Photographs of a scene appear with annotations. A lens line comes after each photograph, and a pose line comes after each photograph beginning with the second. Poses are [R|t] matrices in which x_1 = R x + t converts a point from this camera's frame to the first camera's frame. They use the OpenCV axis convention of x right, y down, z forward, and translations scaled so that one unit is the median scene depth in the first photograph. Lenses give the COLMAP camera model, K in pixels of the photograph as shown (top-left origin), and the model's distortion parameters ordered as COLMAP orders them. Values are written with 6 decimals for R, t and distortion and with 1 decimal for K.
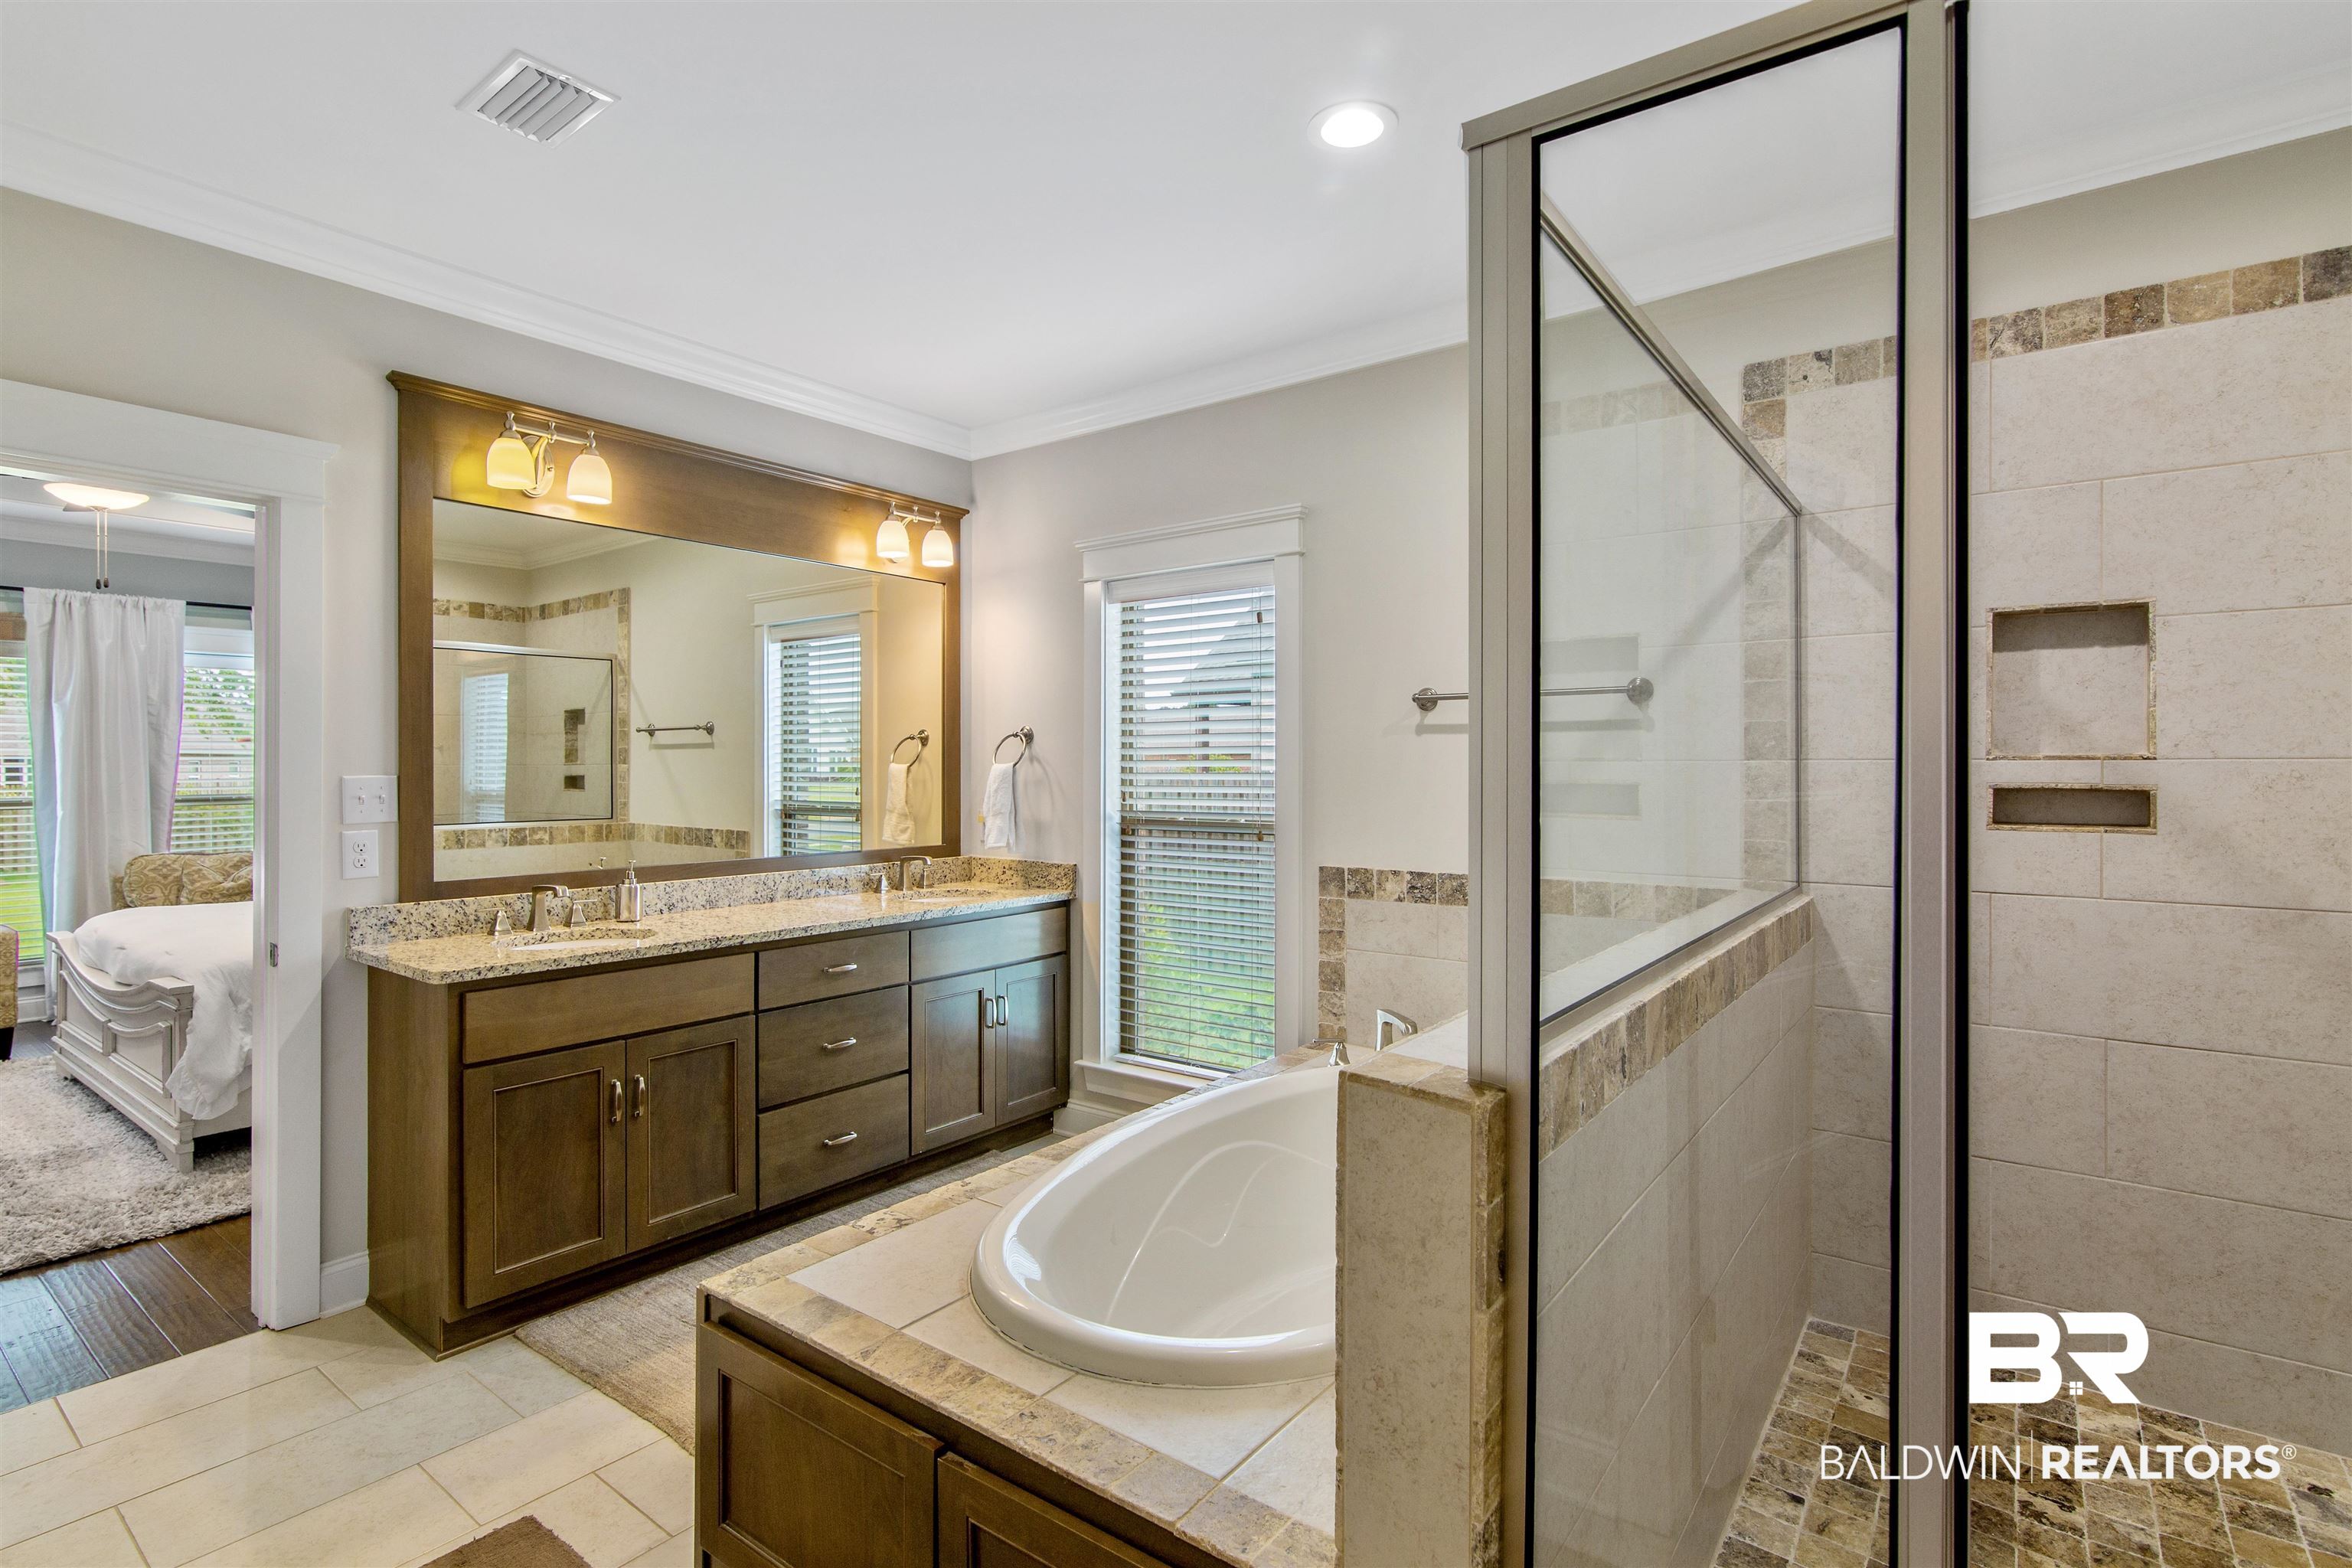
lens RADIAL K [[1124.4, 0, 1126.1], [0, 1124.4, 775.5], [0, 0, 1]] dist [0.001804, 0.000326]
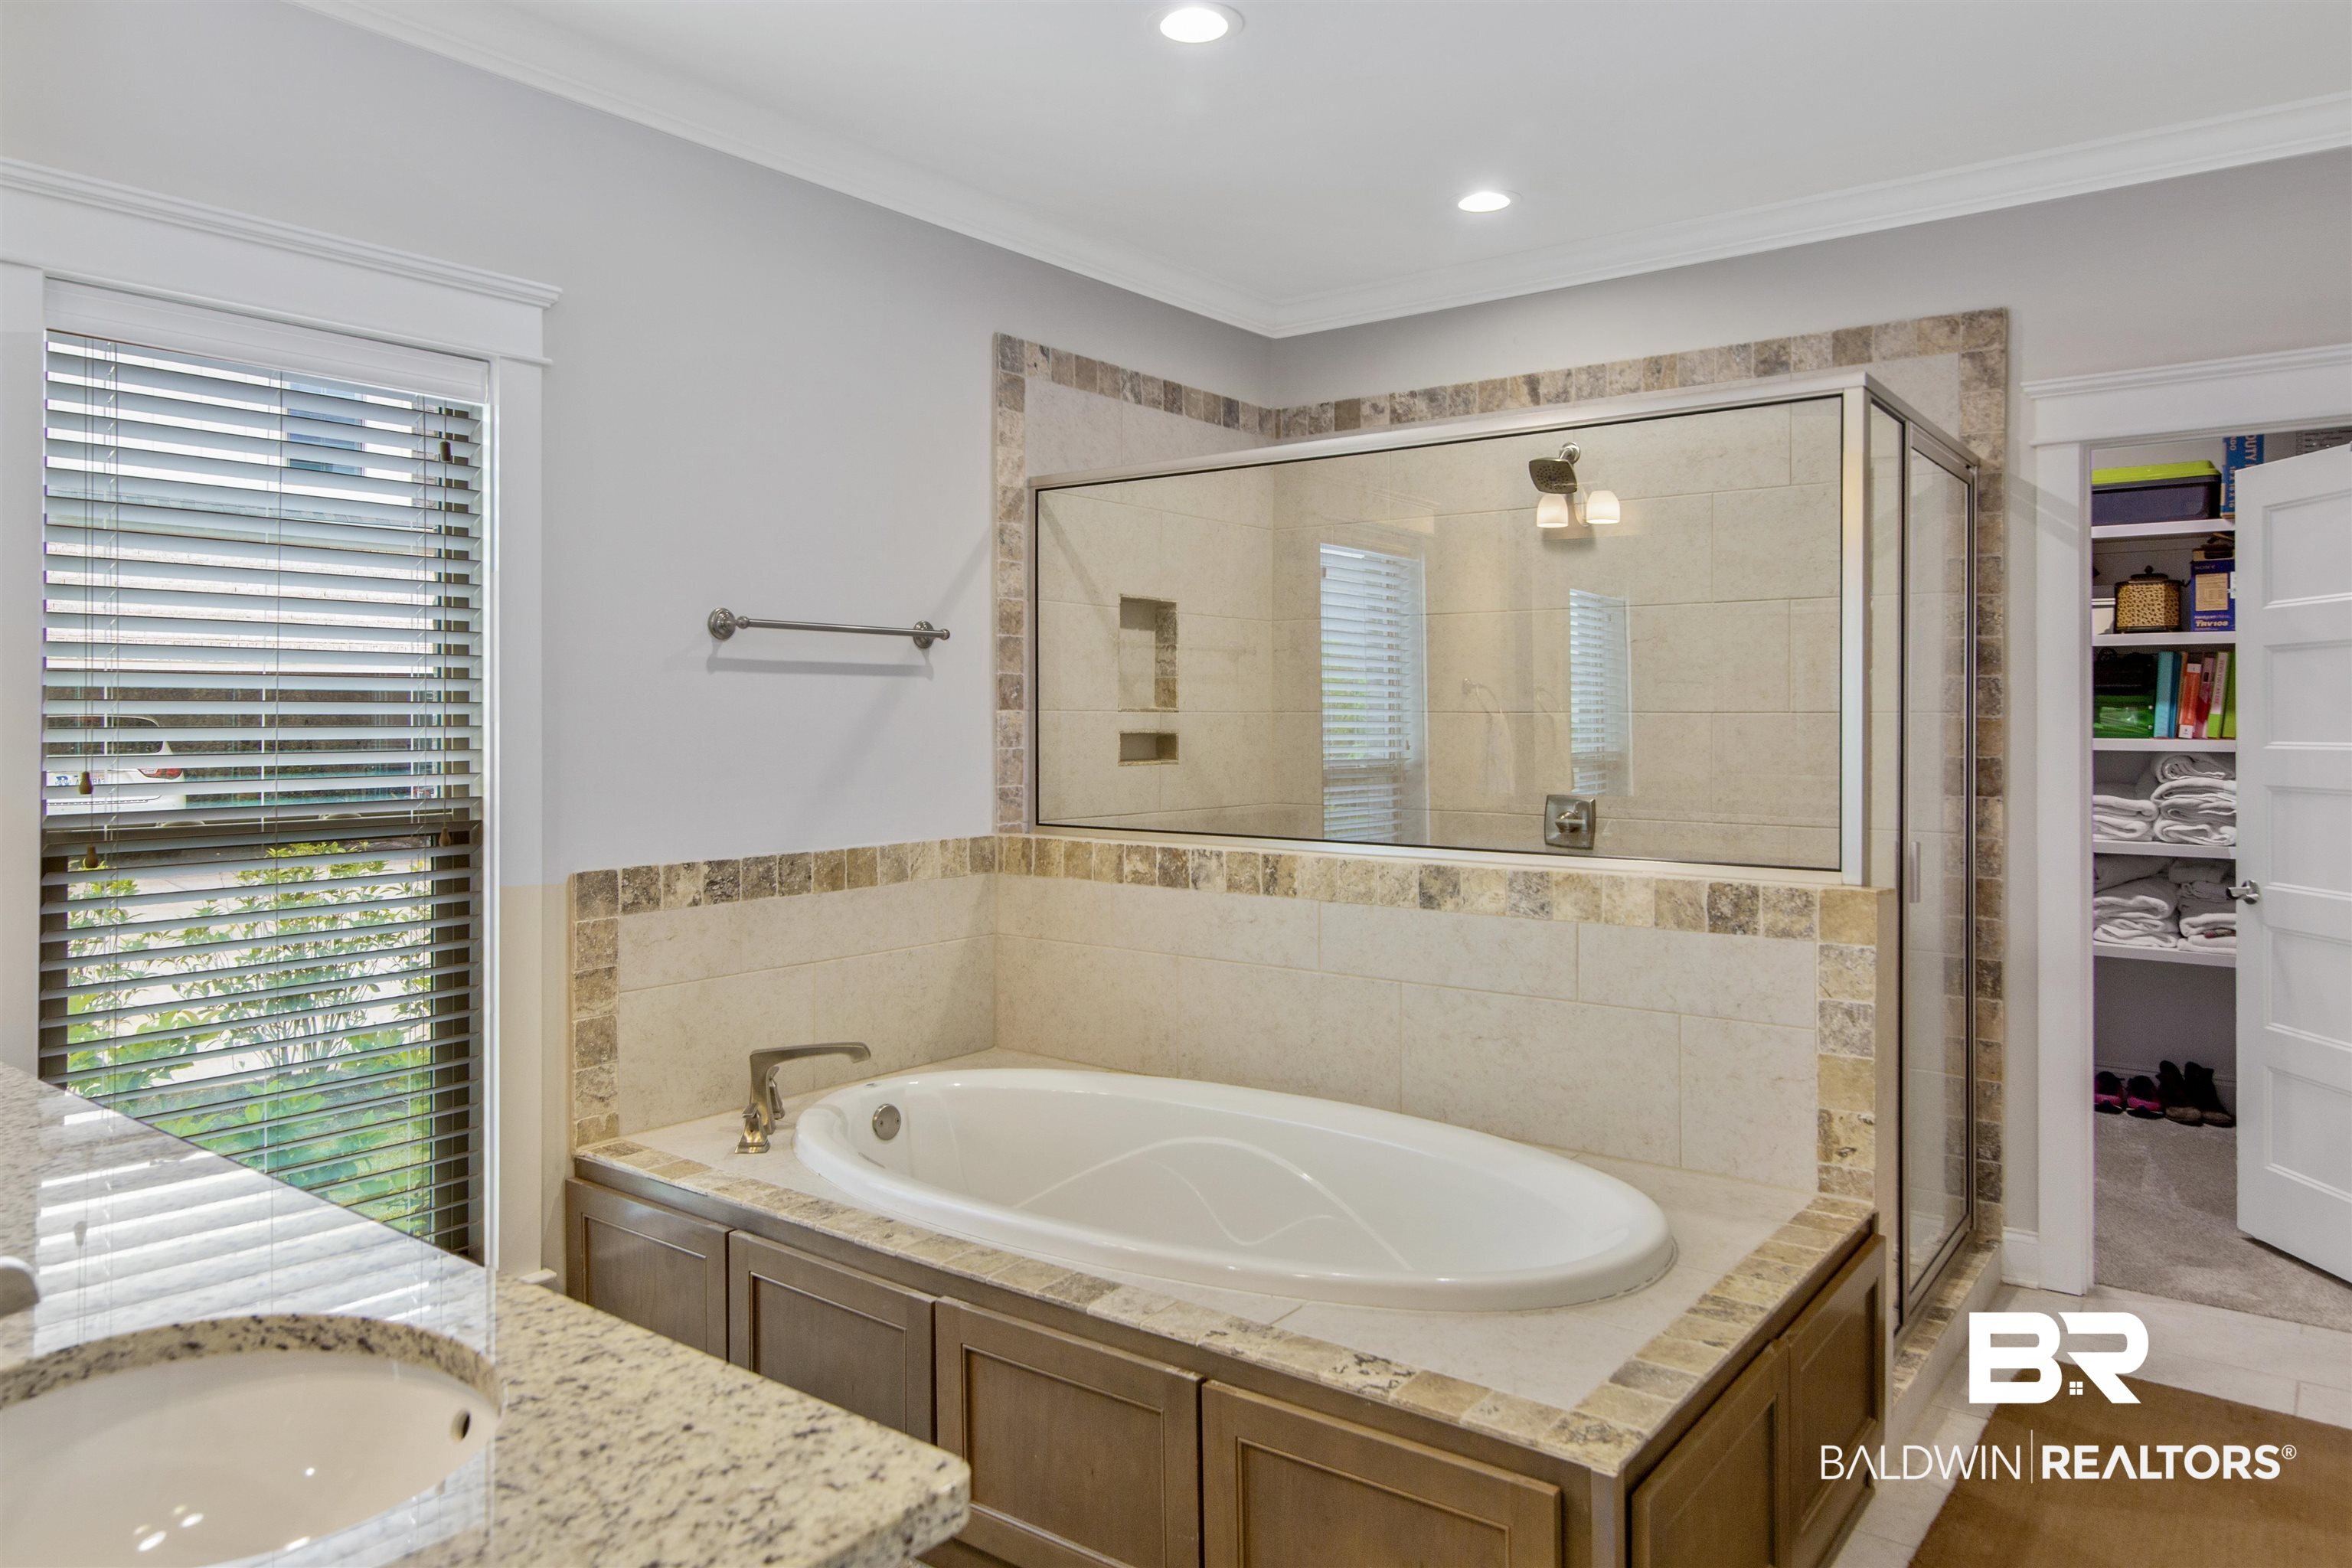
lens RADIAL K [[1560.5, 0, 1174.4], [0, 1560.5, 709.5], [0, 0, 1]] dist [0.008210, 0.000711]
pose [[-0.019042, 0.002002, 0.999817, -0.750948], [0.000500, 0.999998, -0.001993, -0.009655], [-0.999819, 0.000462, -0.019043, 0.720053]]
